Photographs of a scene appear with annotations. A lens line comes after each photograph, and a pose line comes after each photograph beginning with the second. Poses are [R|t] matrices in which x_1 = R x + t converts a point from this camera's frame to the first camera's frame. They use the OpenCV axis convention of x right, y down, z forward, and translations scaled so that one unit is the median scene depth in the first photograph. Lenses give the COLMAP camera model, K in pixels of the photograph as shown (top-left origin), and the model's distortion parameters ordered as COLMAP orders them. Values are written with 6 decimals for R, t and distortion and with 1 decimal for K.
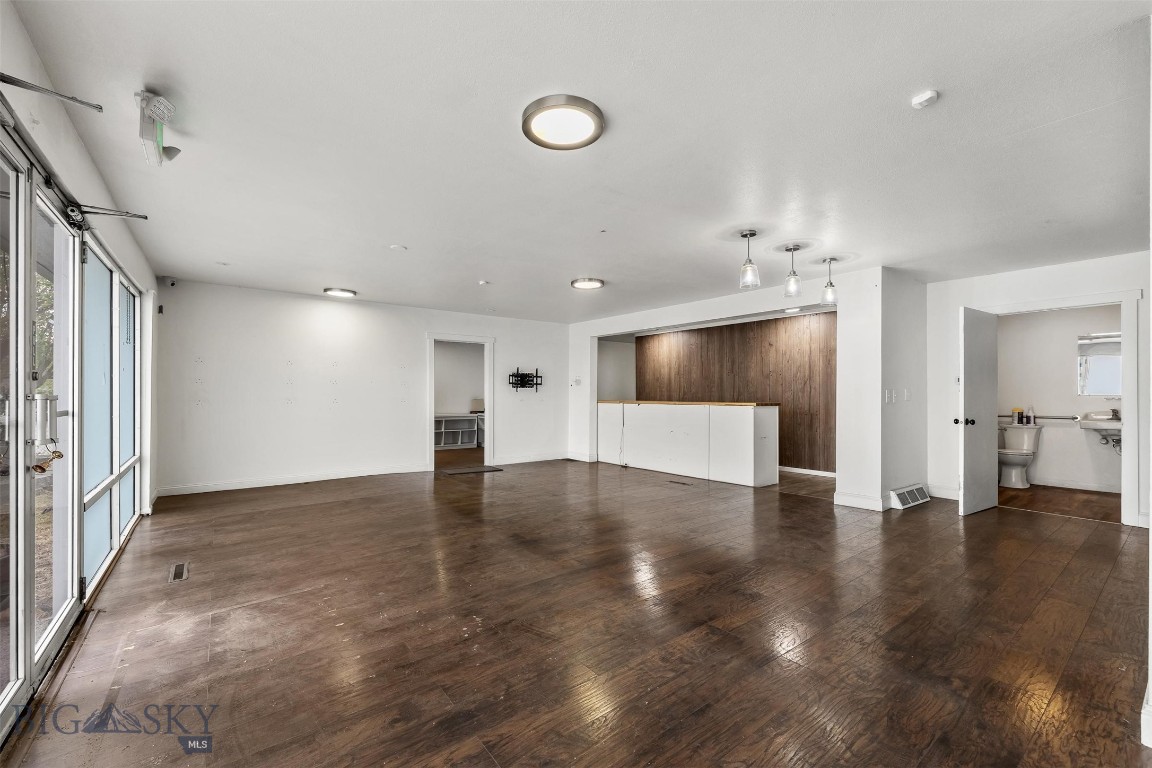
lens RADIAL K [[470.5, 0, 577.6], [0, 470.5, 389.3], [0, 0, 1]] dist [0.000983, 0.000018]
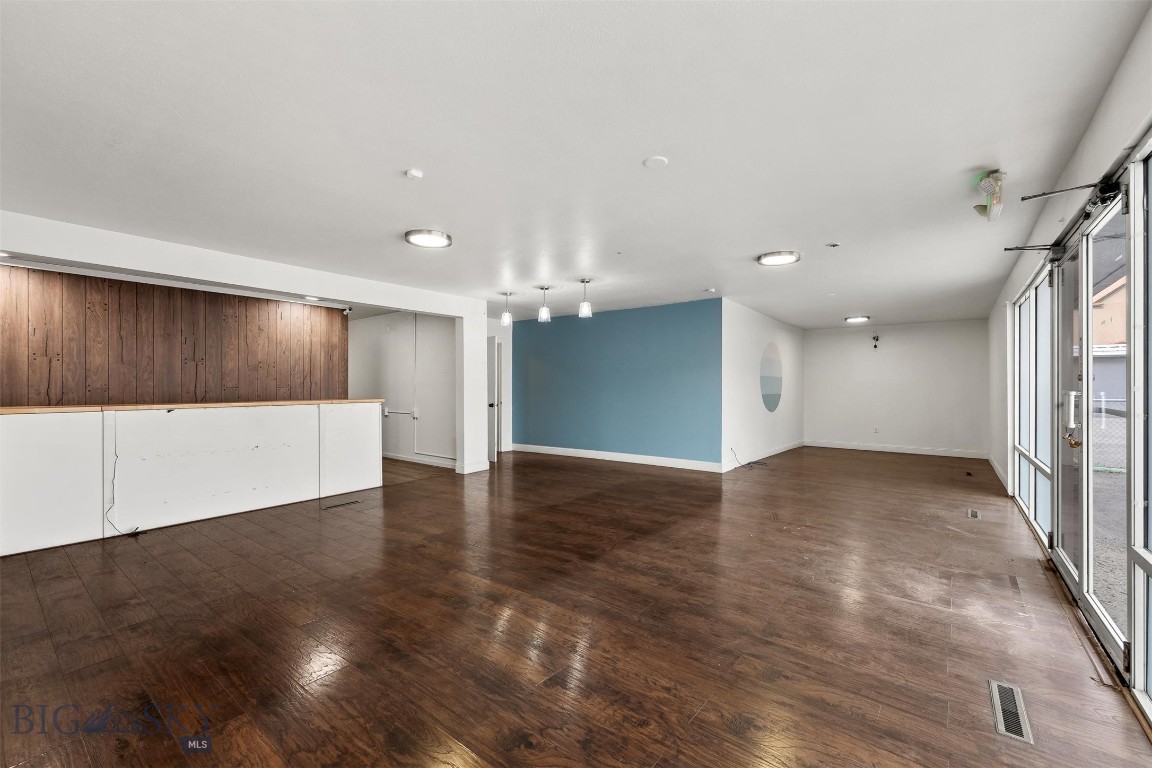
lens RADIAL K [[472.1, 0, 576.0], [0, 472.1, 384.0], [0, 0, 1]] dist [0.000366, 0.000318]
pose [[-0.239685, 0.004687, 0.970840, -0.518935], [-0.005034, 0.999969, -0.006071, 0.001916], [-0.970838, -0.006342, -0.239653, 0.668968]]
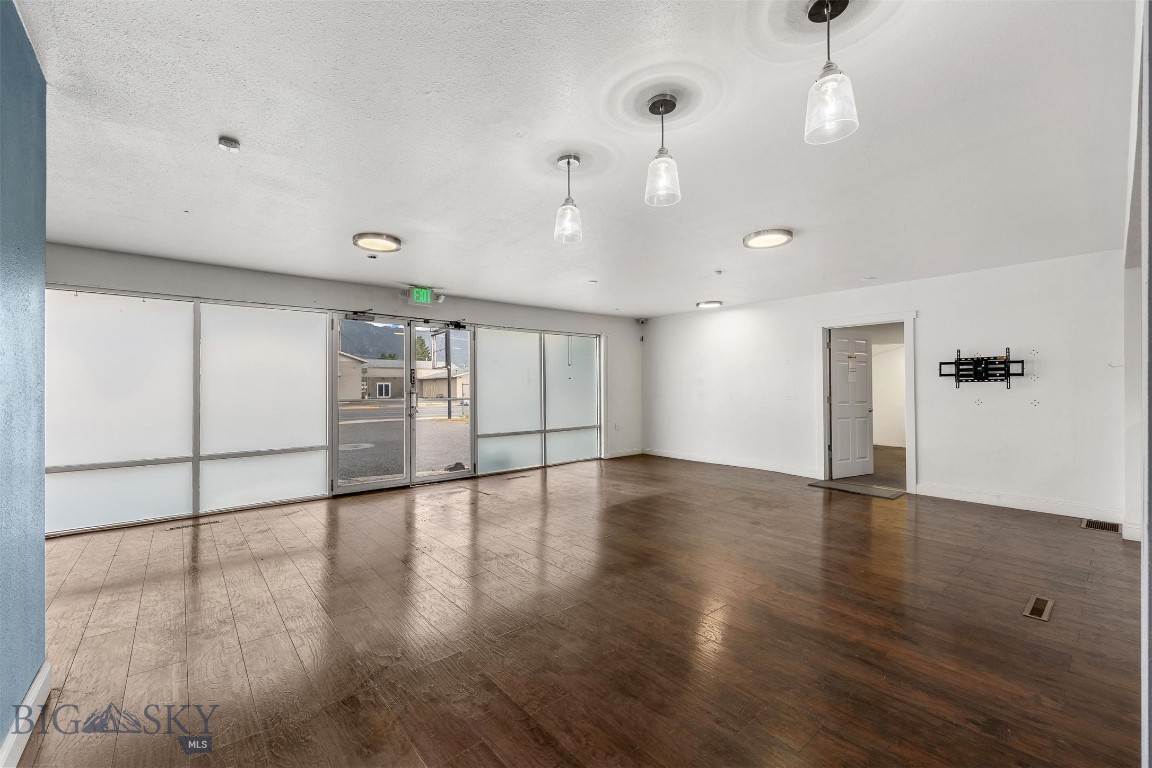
lens RADIAL K [[470.5, 0, 577.6], [0, 470.5, 389.3], [0, 0, 1]] dist [0.000983, 0.000018]
pose [[0.054339, -0.000379, -0.998522, 0.502686], [0.007546, 0.999972, 0.000031, 0.002981], [0.998494, -0.007536, 0.054341, 0.471204]]
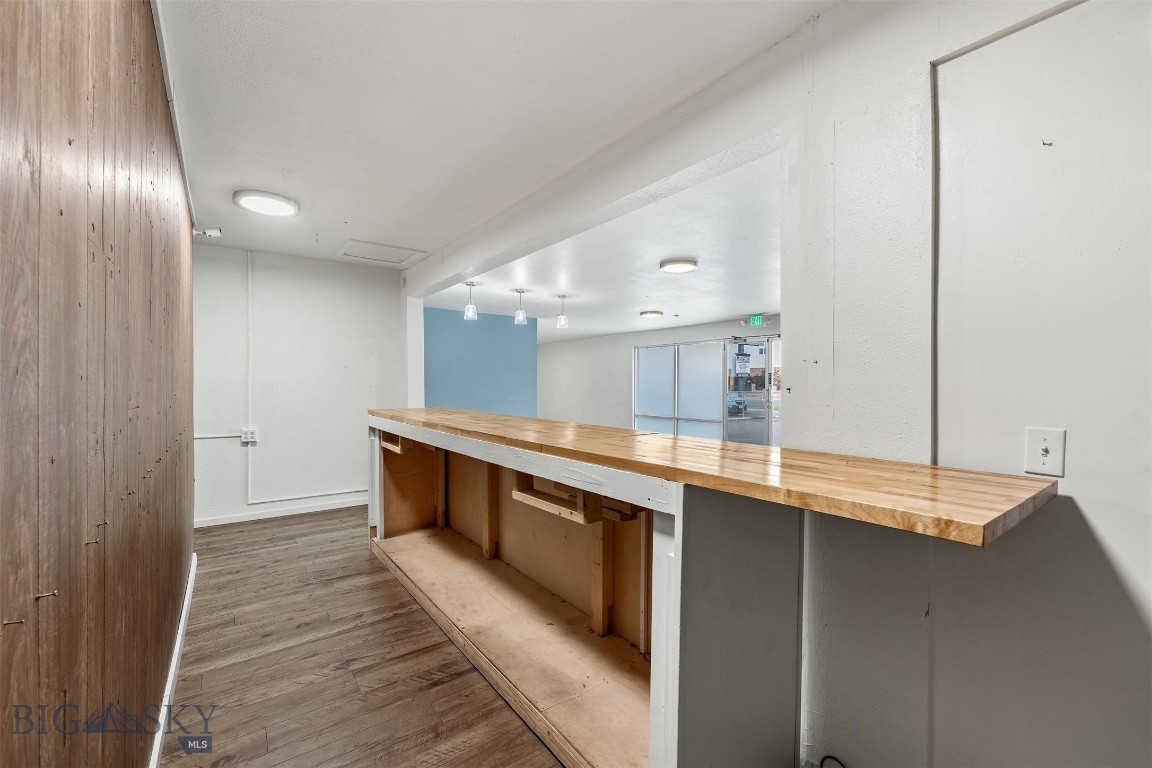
lens RADIAL K [[470.5, 0, 577.6], [0, 470.5, 389.3], [0, 0, 1]] dist [0.000983, 0.000018]
pose [[-0.999946, -0.001028, 0.010386, 0.141726], [-0.001062, 0.999994, -0.003275, 0.007348], [-0.010383, -0.003285, -0.999941, 1.312749]]
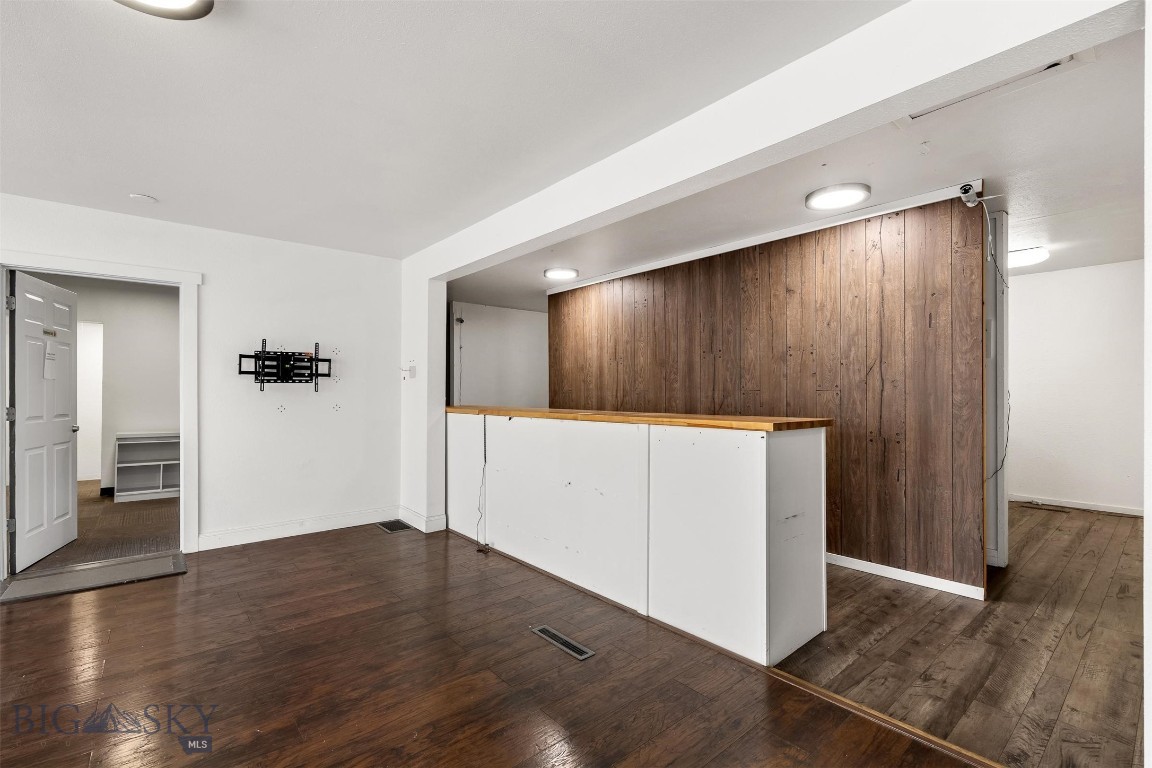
lens RADIAL K [[495.2, 0, 576.2], [0, 495.2, 393.6], [0, 0, 1]] dist [-0.002212, -0.000057]
pose [[0.999025, -0.002464, 0.044074, 0.172959], [0.001939, 0.999927, 0.011949, 0.002755], [-0.044100, -0.011852, 0.998957, 0.511122]]
